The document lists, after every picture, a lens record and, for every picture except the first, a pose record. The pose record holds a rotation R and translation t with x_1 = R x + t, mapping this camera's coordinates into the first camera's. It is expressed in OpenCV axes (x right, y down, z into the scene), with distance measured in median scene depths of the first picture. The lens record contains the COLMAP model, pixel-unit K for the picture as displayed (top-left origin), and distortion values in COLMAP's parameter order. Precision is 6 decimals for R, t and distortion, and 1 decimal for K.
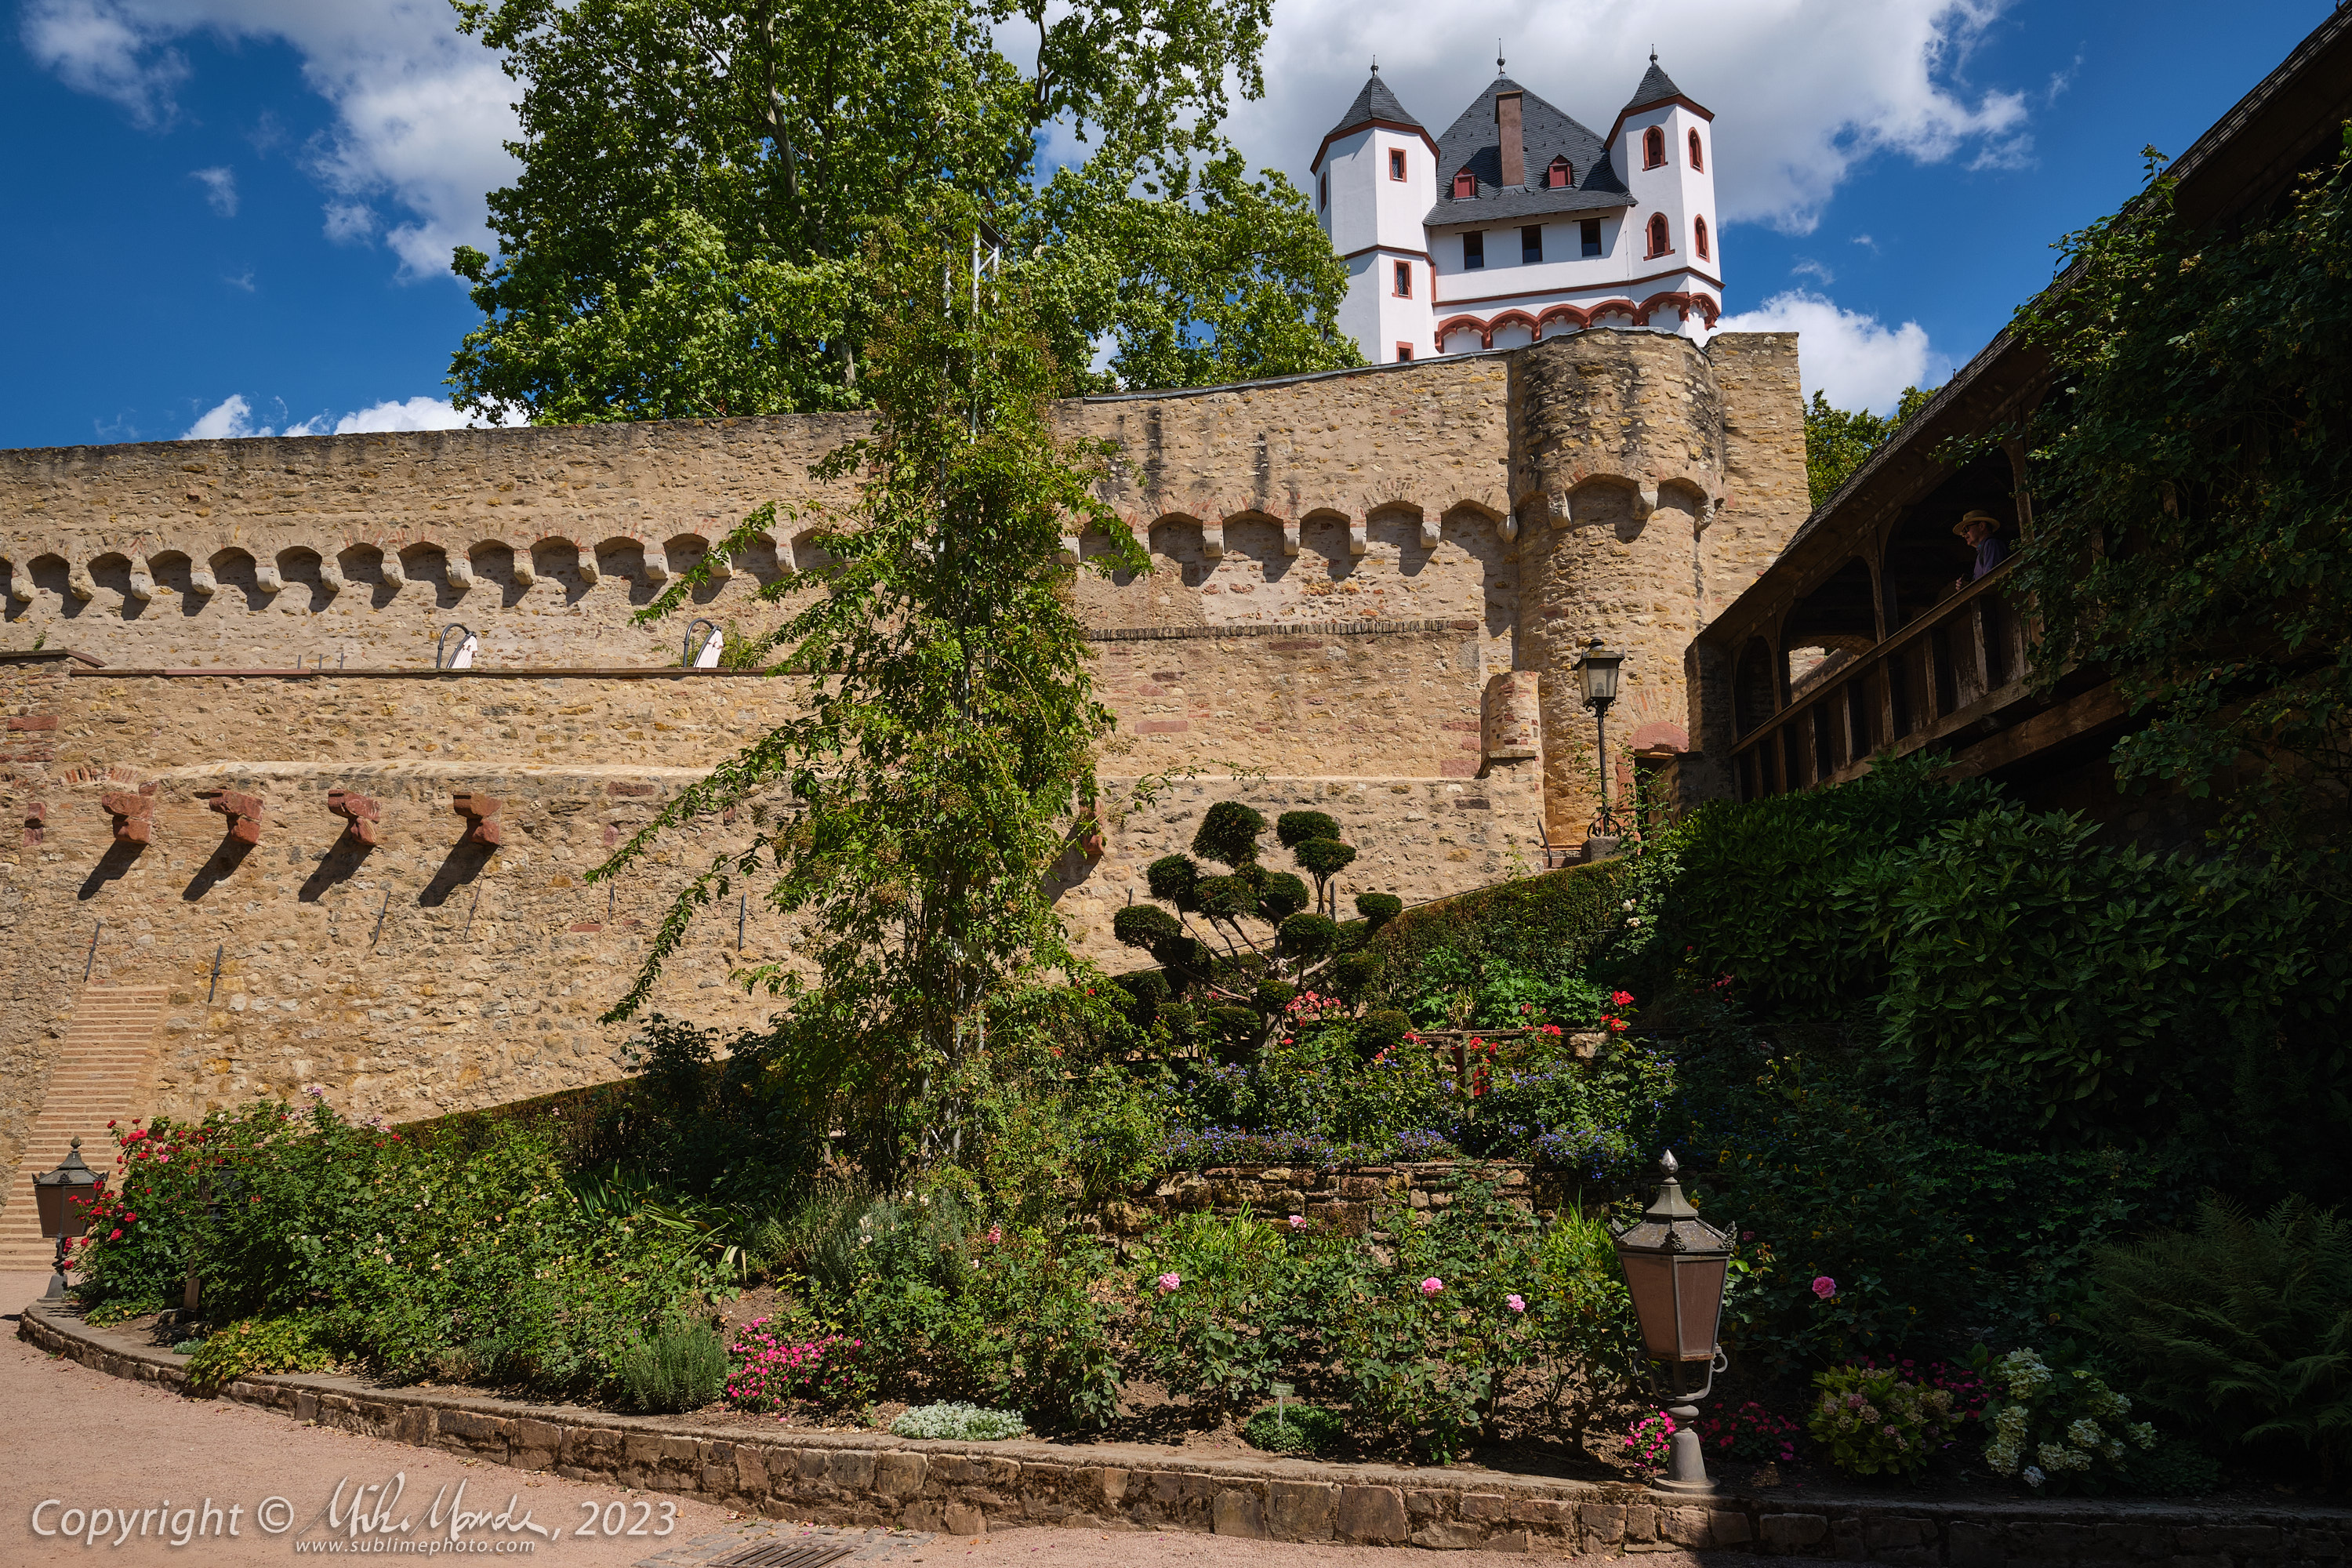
lens RADIAL K [[1433.1, 0, 1174.4], [0, 1433.1, 786.9], [0, 0, 1]] dist [0.000742, -0.000553]
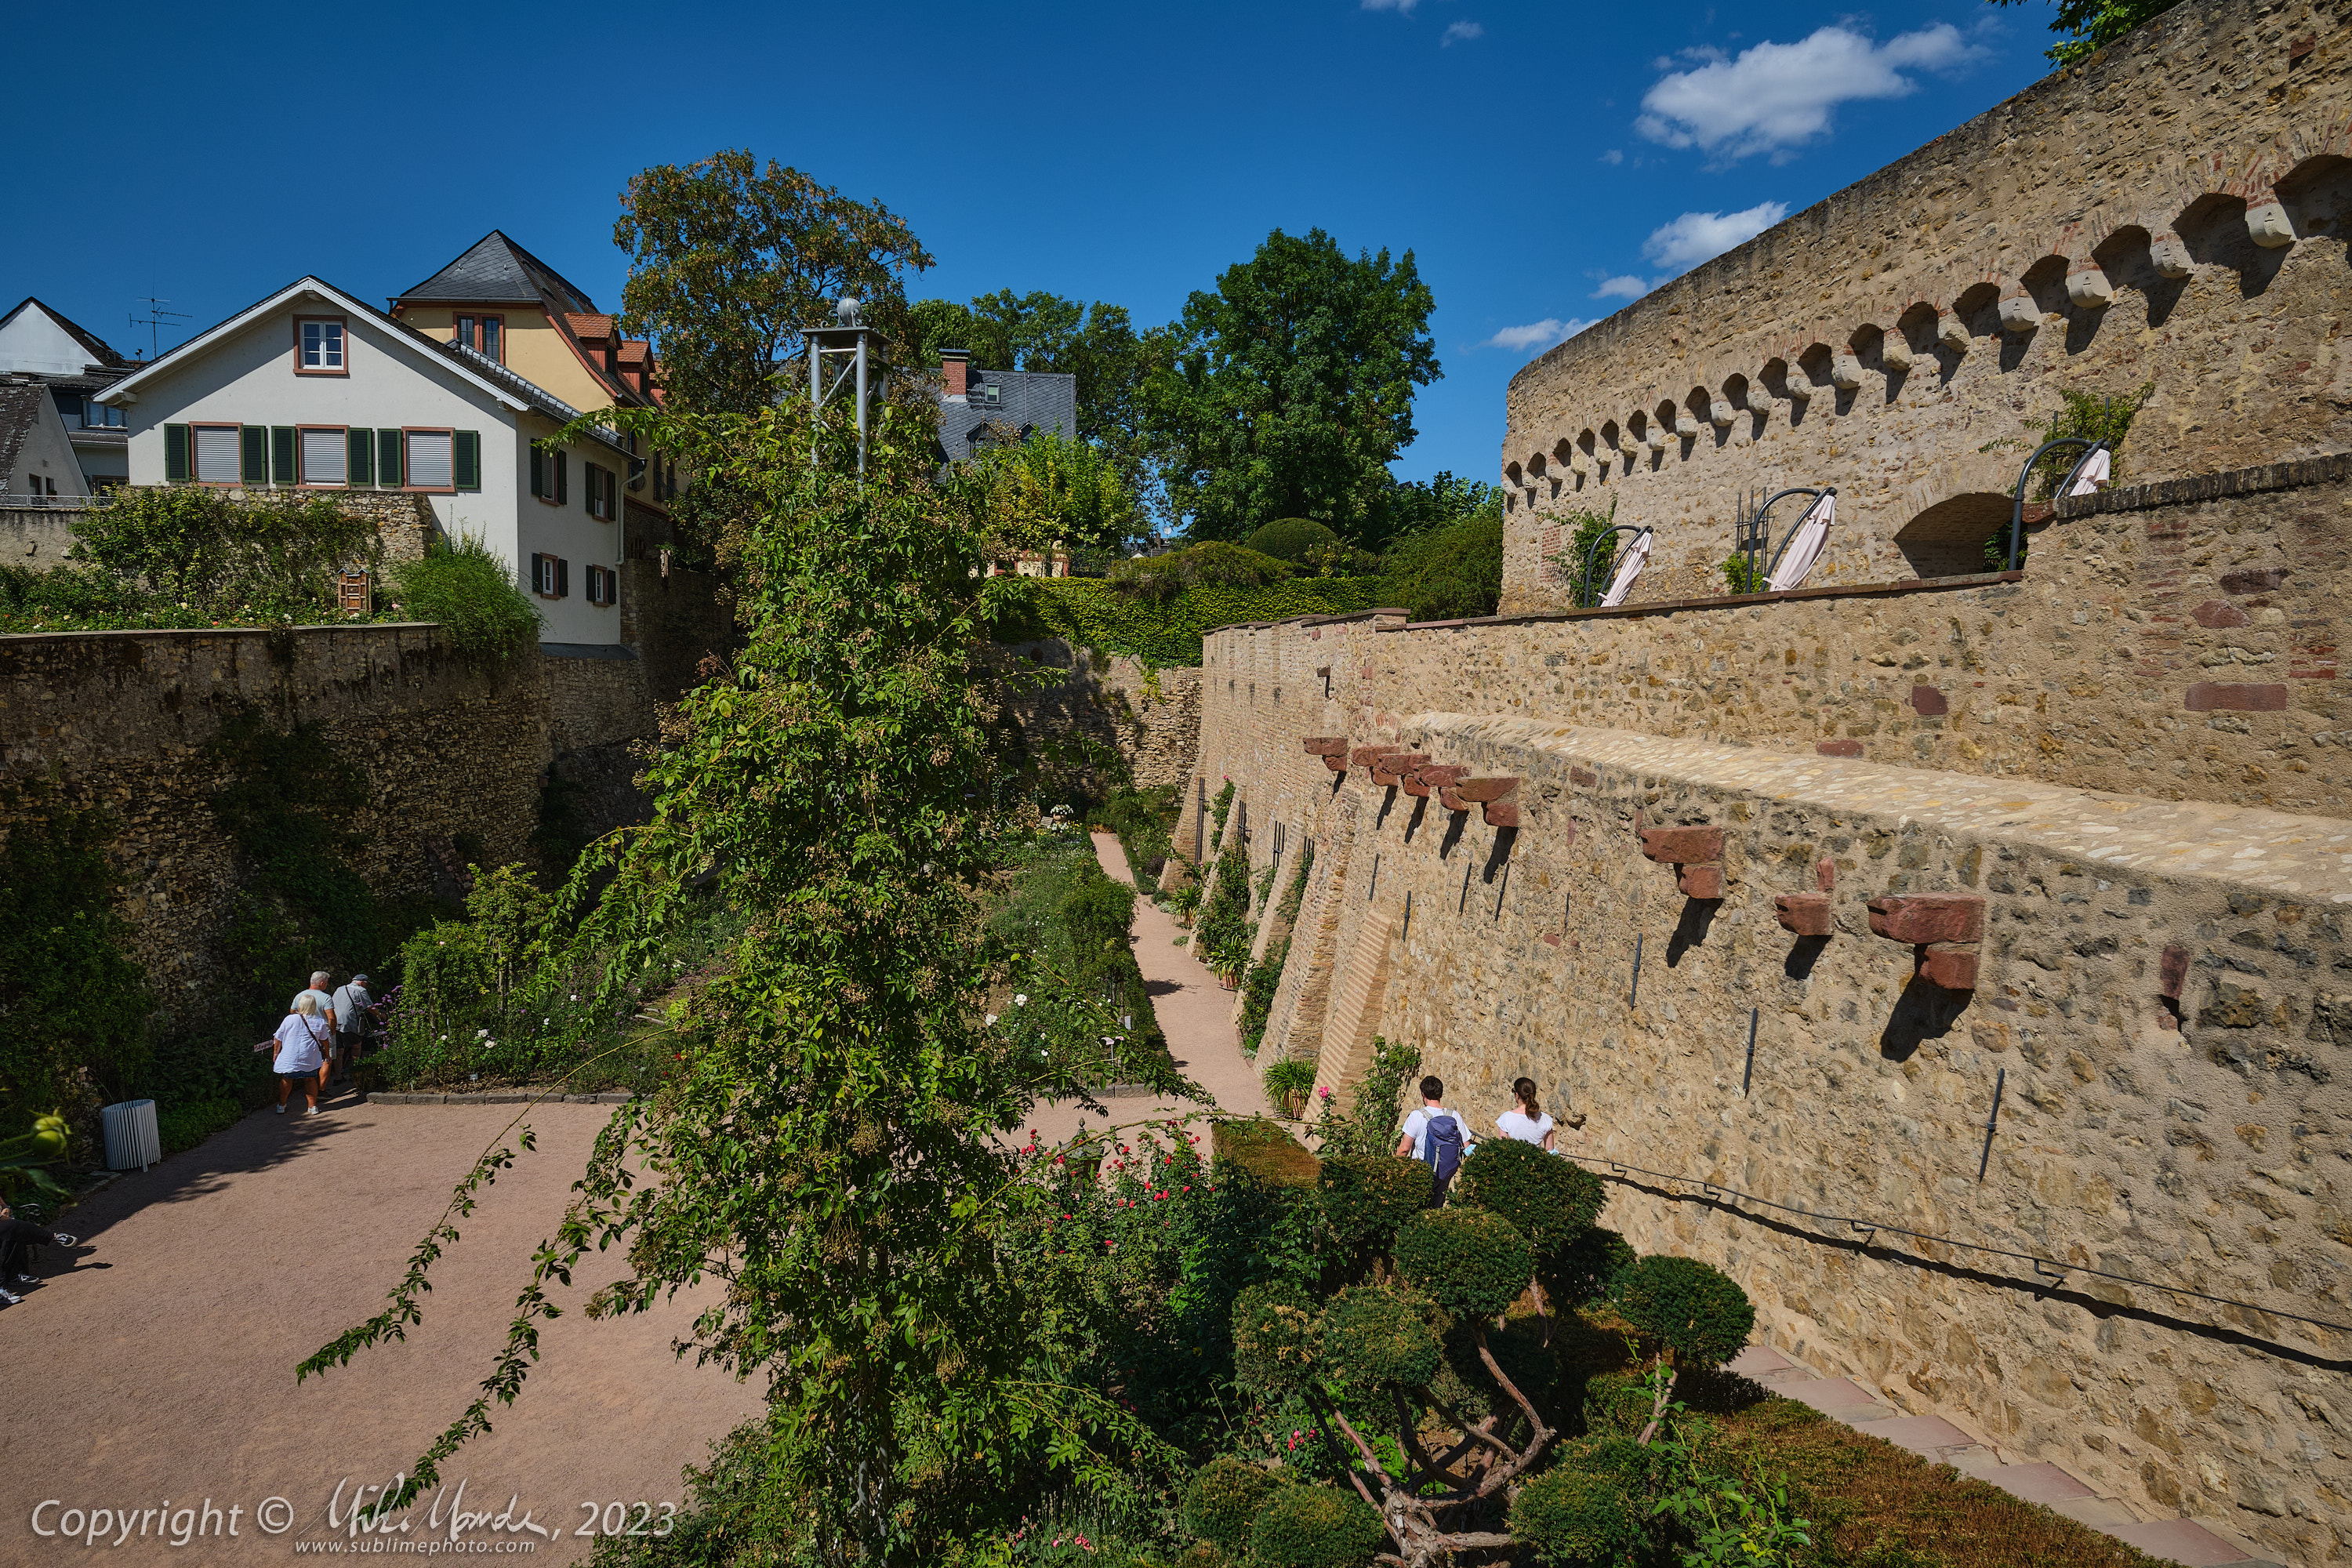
lens RADIAL K [[1433.1, 0, 1175.2], [0, 1433.1, 783.5], [0, 0, 1]] dist [0.000742, -0.000553]
pose [[0.267407, 0.063595, -0.961483, 0.333942], [0.189116, 0.974950, 0.117082, -0.129114], [0.944843, -0.213141, 0.248682, 0.543980]]
